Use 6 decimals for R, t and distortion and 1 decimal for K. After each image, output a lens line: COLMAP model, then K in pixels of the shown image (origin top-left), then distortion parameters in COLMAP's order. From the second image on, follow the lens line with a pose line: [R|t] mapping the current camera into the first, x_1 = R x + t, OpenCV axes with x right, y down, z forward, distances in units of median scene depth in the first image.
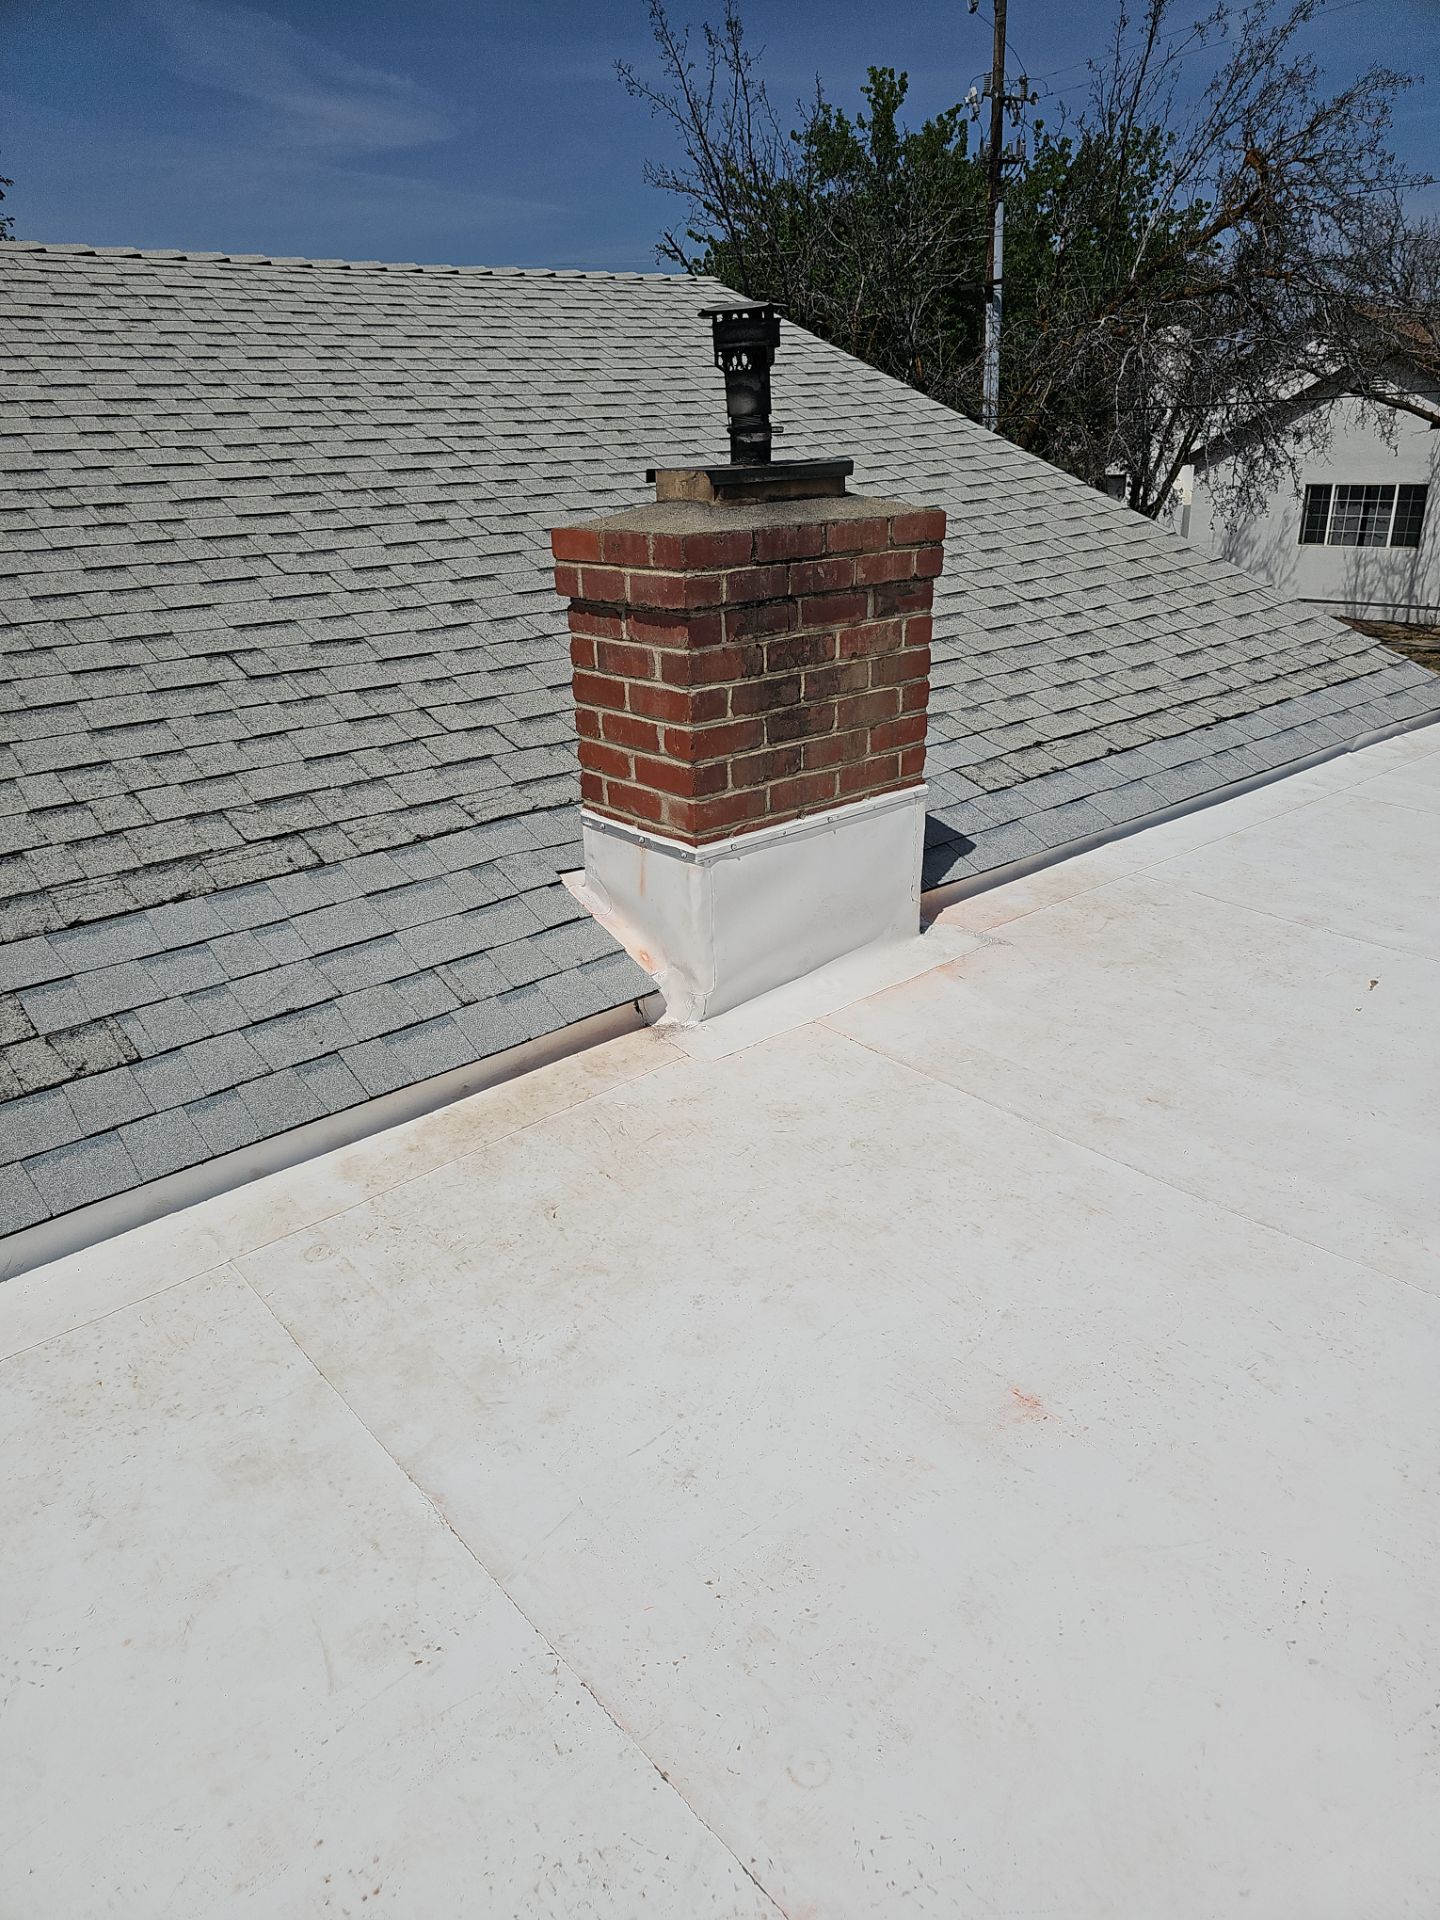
lens RADIAL K [[1298.4, 0, 709.3], [0, 1298.4, 966.9], [0, 0, 1]] dist [0.035531, -0.026217]
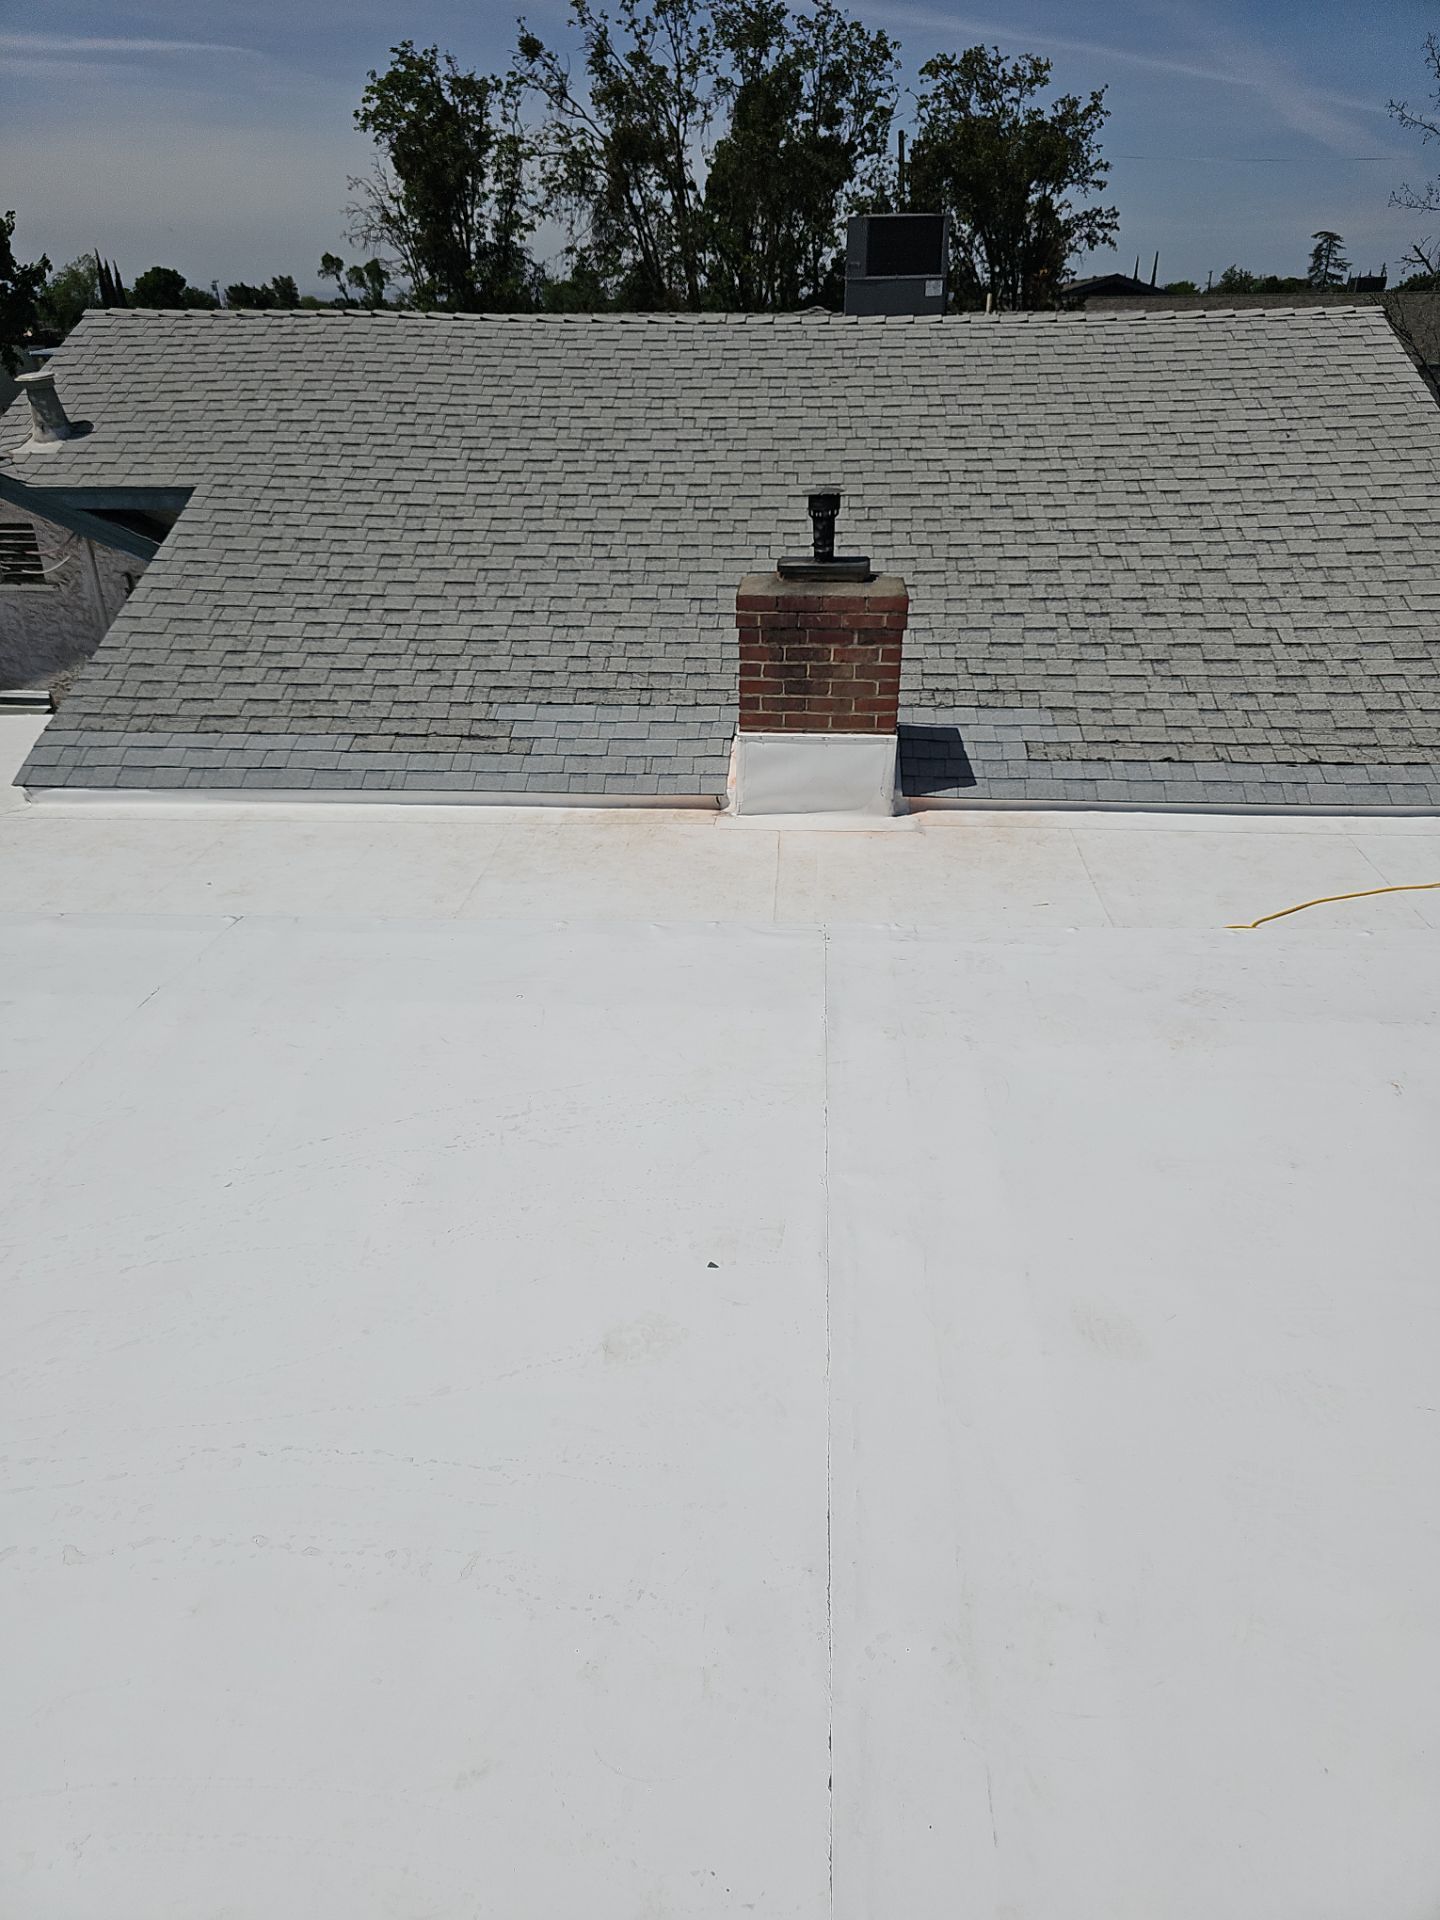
lens RADIAL K [[1298.4, 0, 709.3], [0, 1298.4, 966.9], [0, 0, 1]] dist [0.035531, -0.026217]
pose [[0.688182, 0.350163, -0.635445, 1.436545], [-0.283233, 0.935992, 0.209041, -0.159095], [0.667970, 0.036120, 0.743311, -0.636383]]
